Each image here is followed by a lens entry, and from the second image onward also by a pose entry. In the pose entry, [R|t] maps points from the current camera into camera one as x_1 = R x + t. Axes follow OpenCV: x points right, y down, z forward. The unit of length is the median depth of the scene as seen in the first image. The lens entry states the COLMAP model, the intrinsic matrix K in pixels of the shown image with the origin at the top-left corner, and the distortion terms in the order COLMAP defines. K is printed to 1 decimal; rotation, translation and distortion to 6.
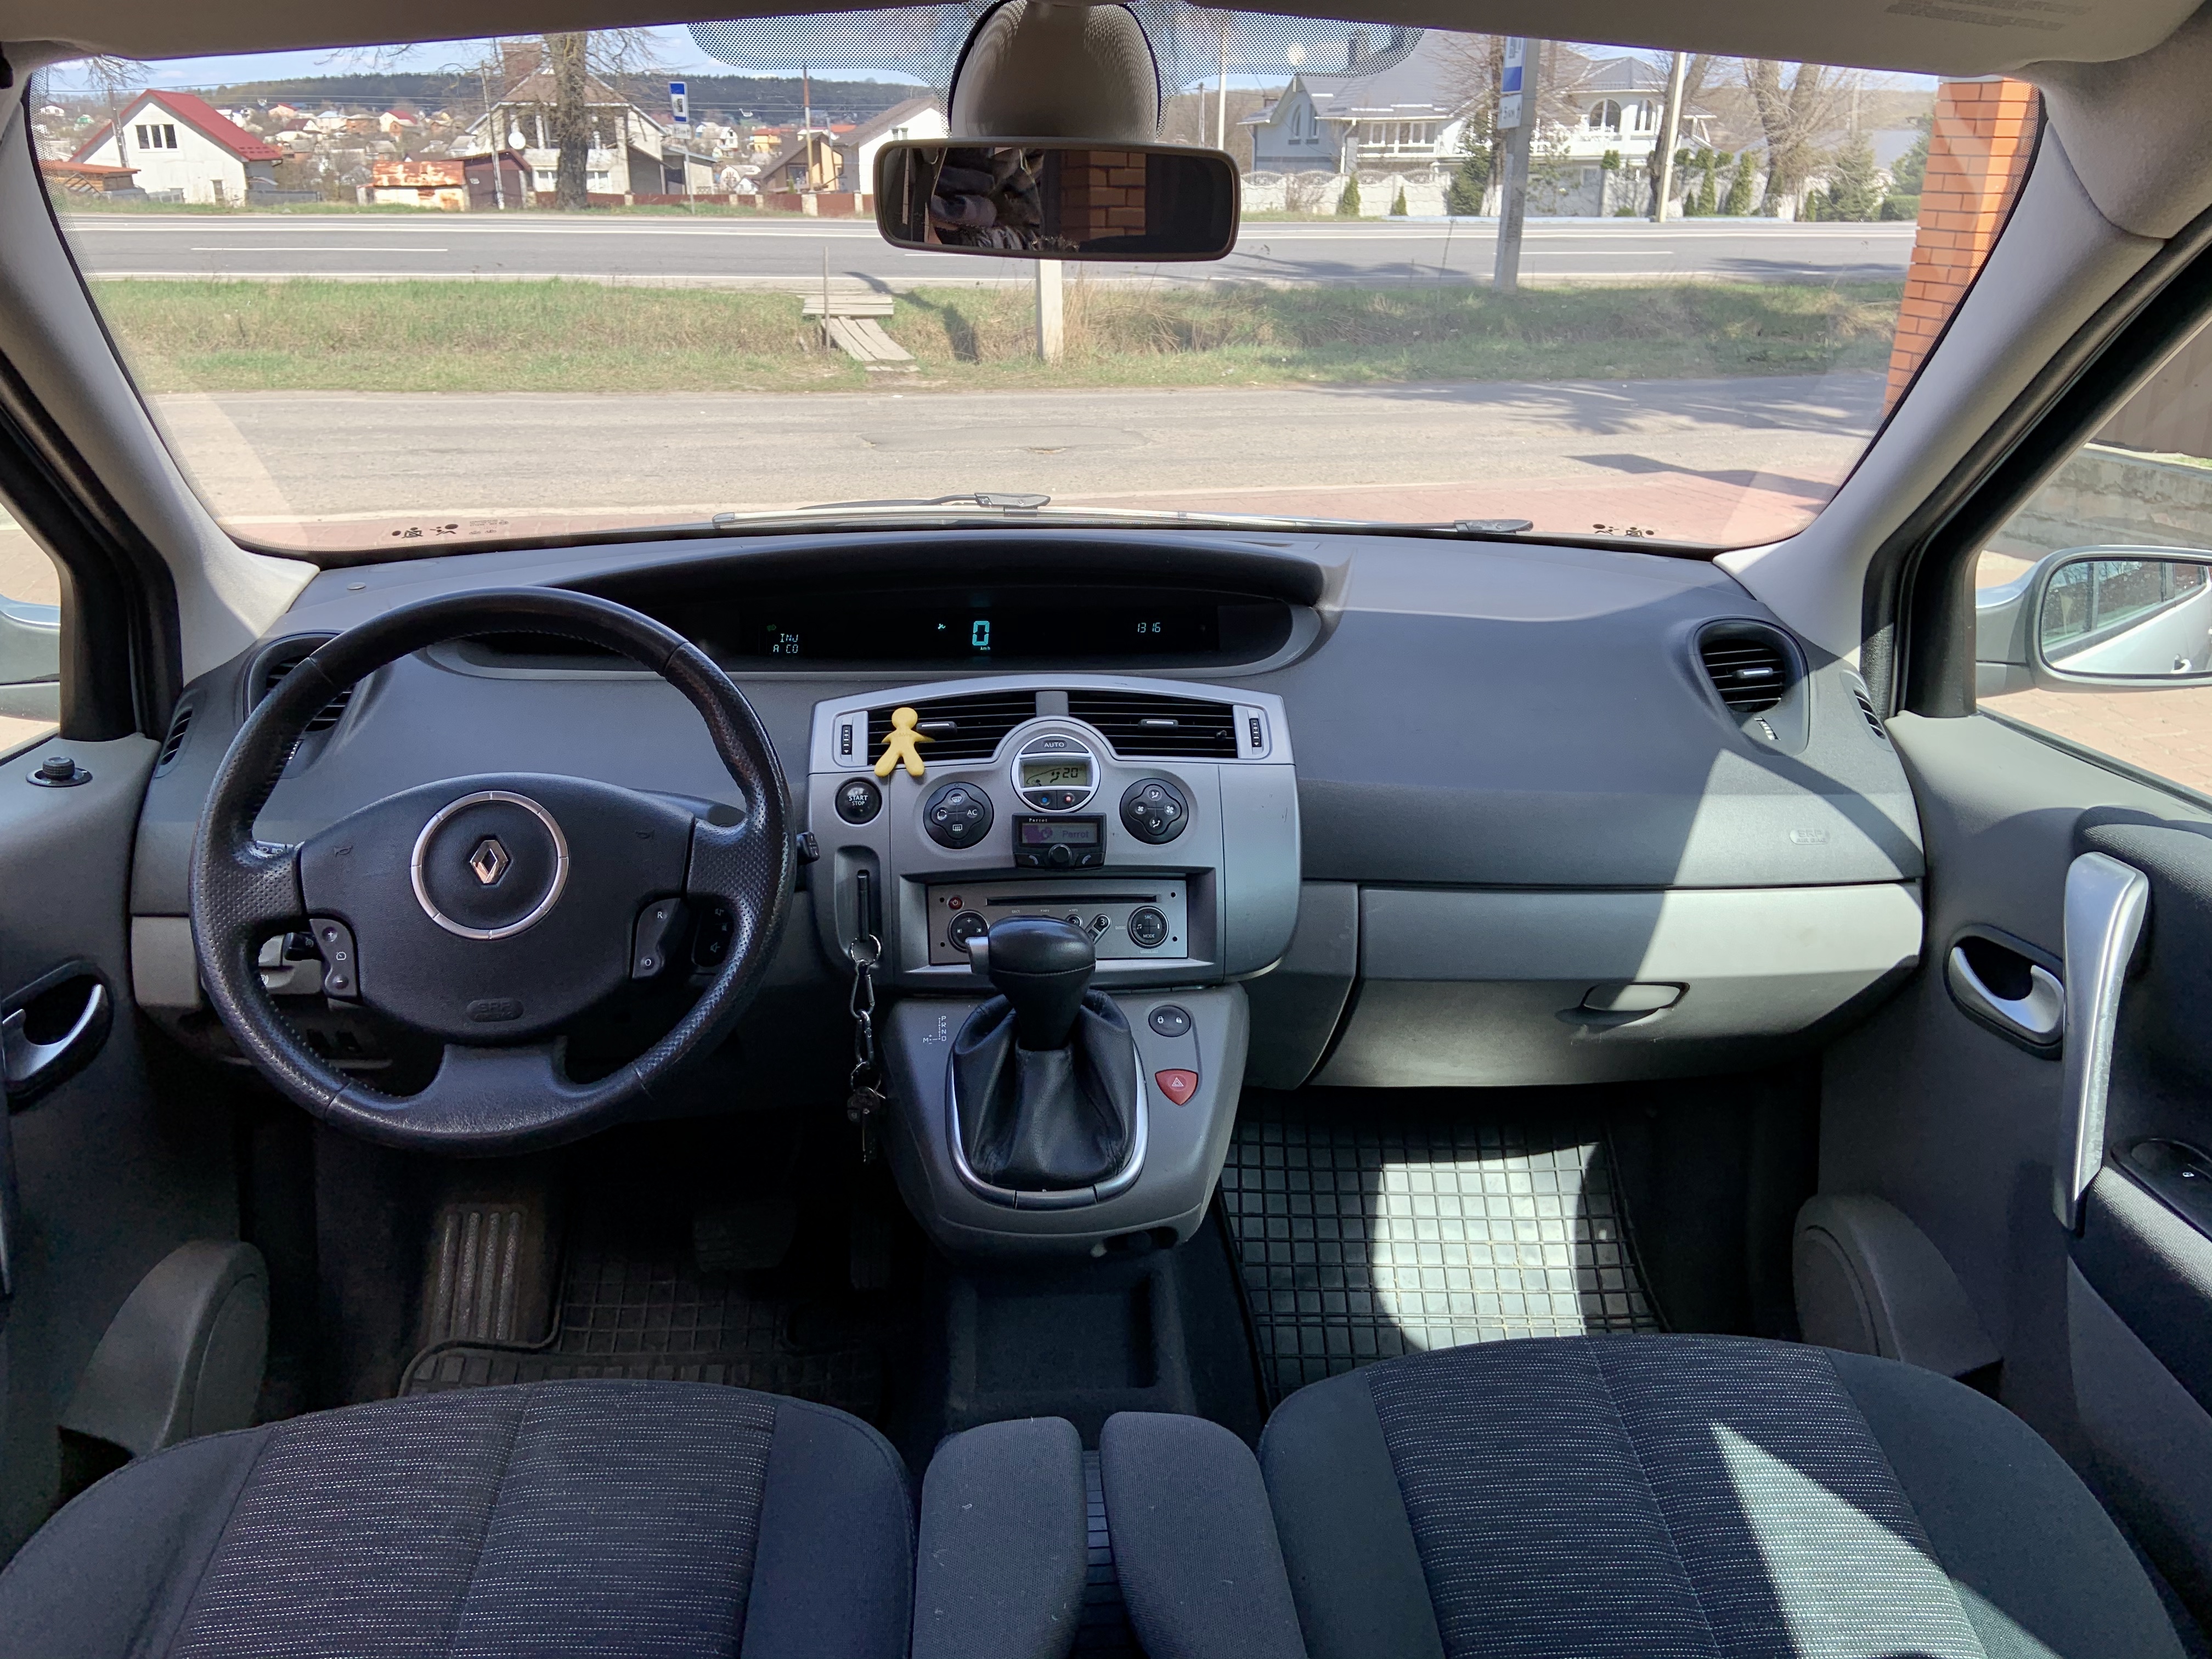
lens RADIAL K [[1661.4, 0, 1102.0], [0, 1661.4, 841.6], [0, 0, 1]] dist [0.057281, -0.075385]
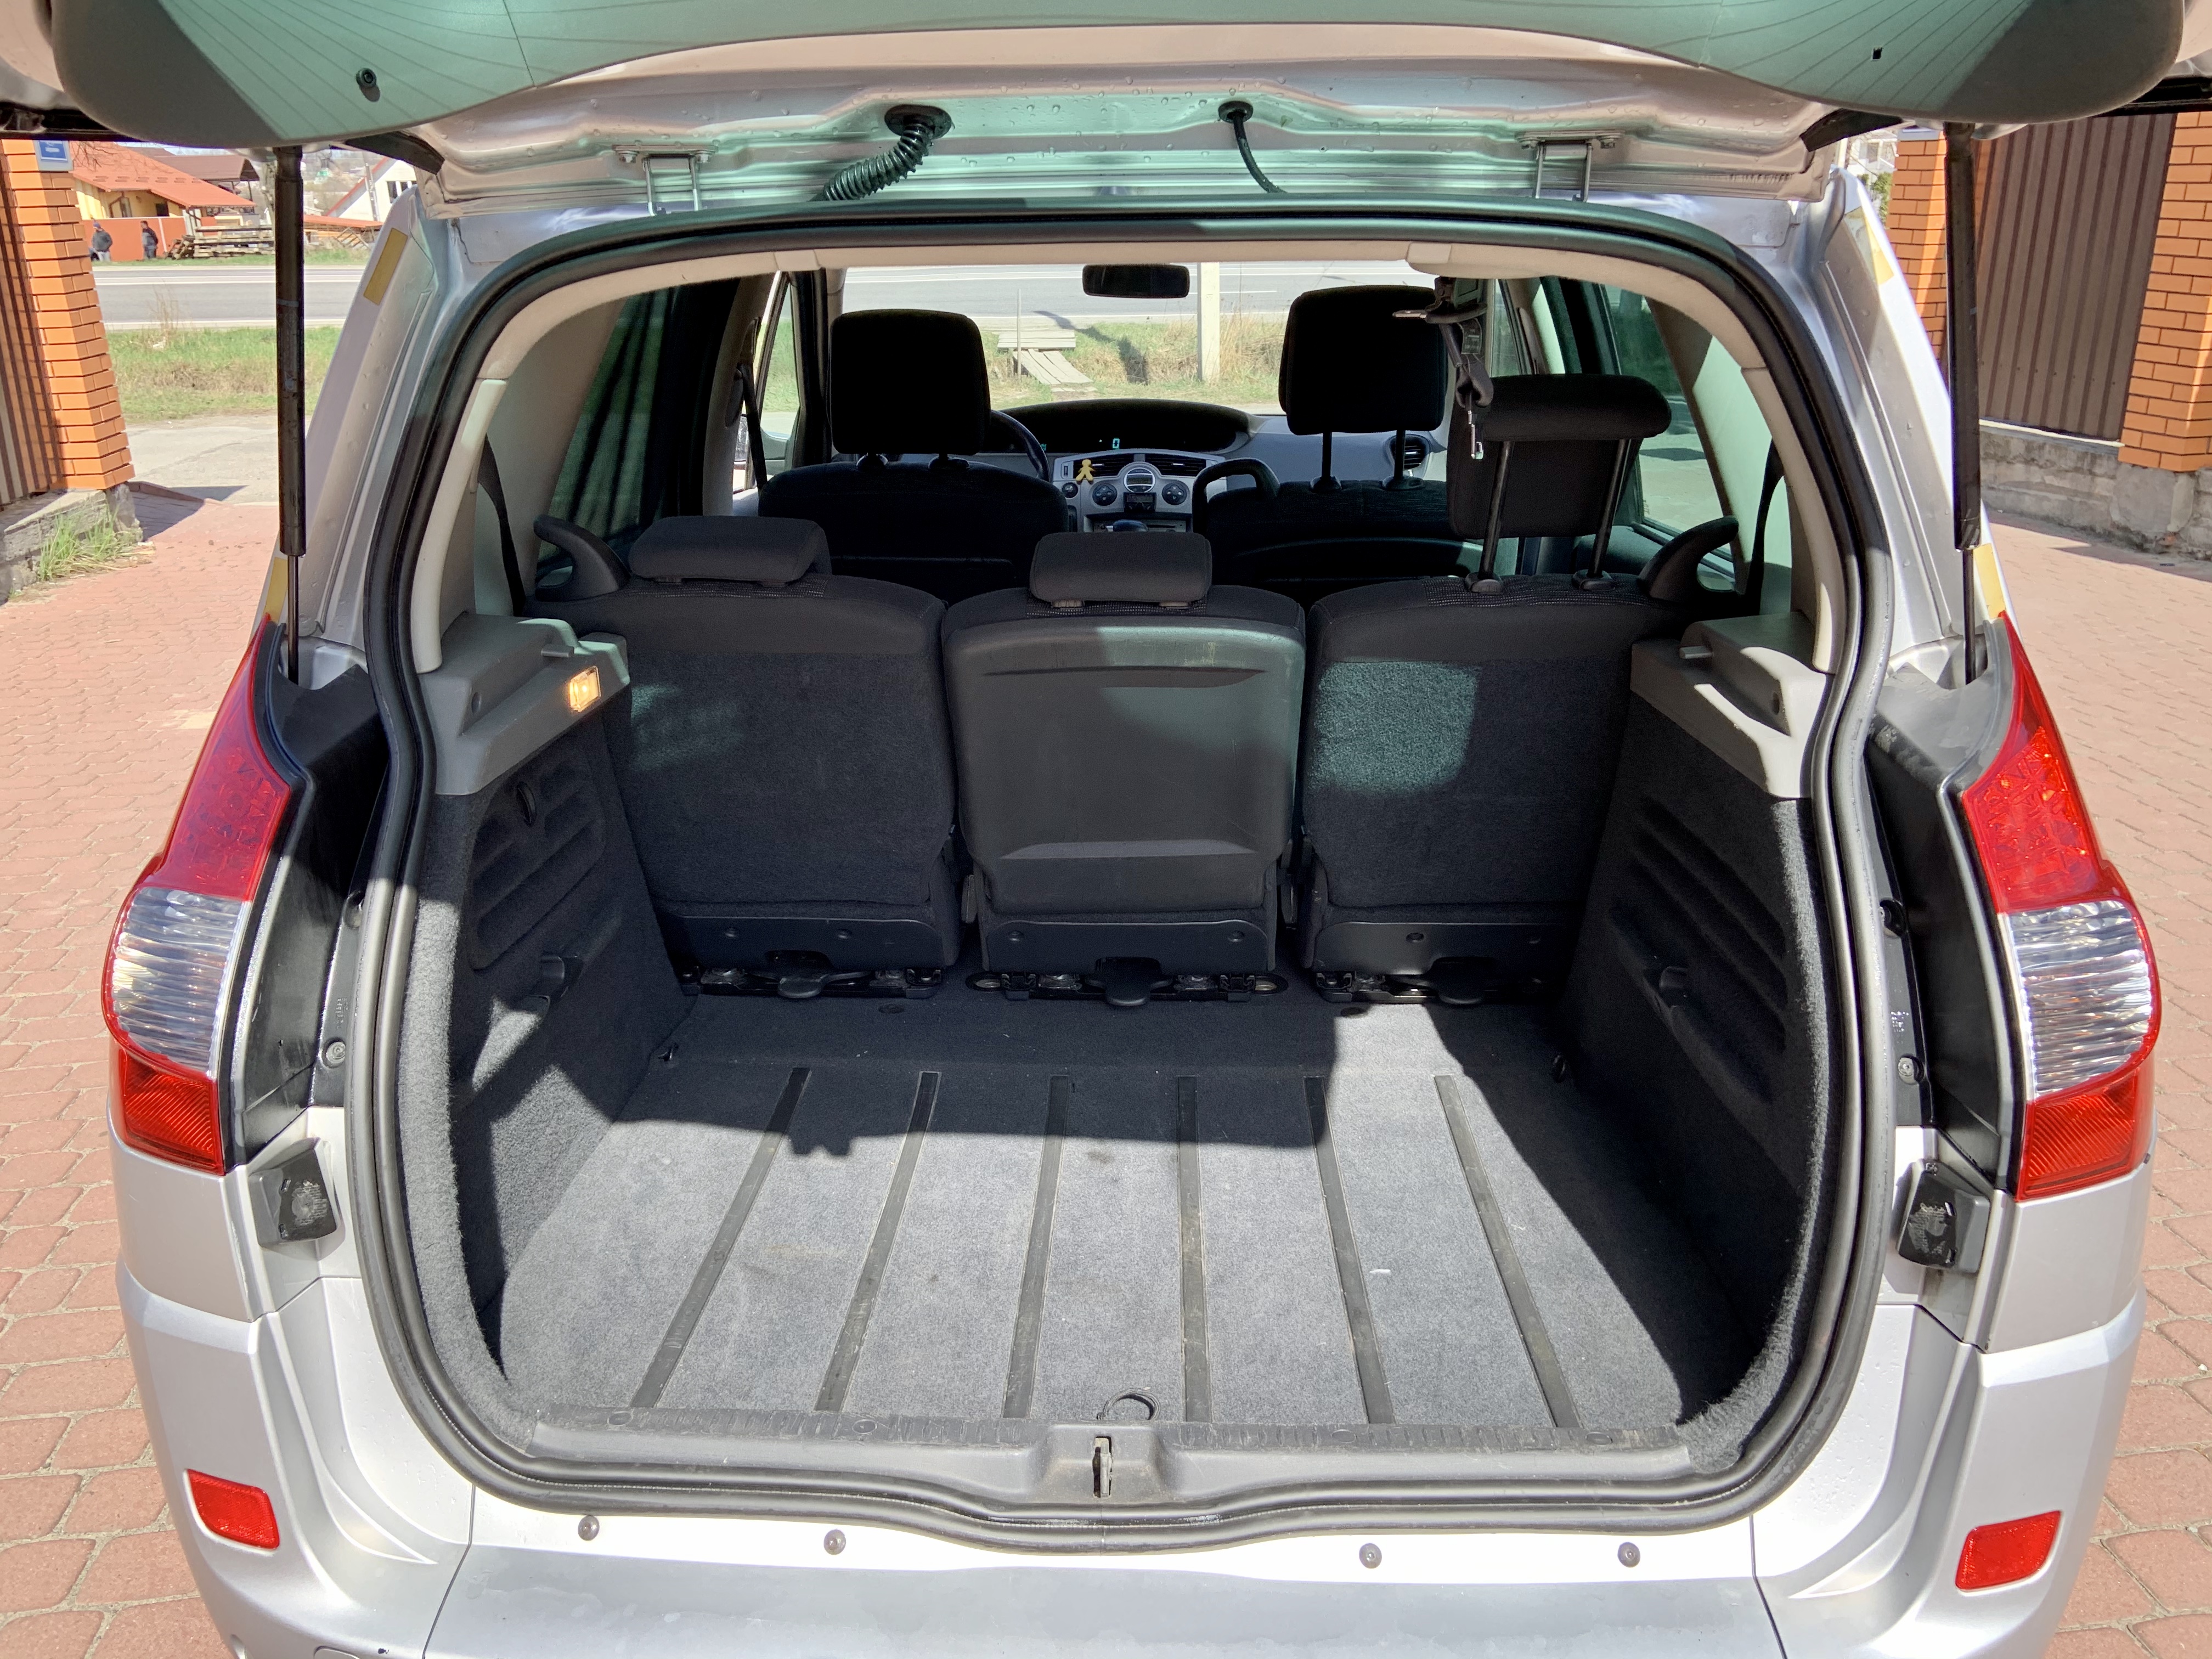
lens RADIAL K [[1661.4, 0, 1109.0], [0, 1661.4, 822.6], [0, 0, 1]] dist [0.057281, -0.075385]
pose [[0.995117, 0.013300, -0.097804, 0.039522], [-0.016230, 0.999441, -0.029230, 0.120257], [0.097361, 0.030675, 0.994776, -0.347029]]
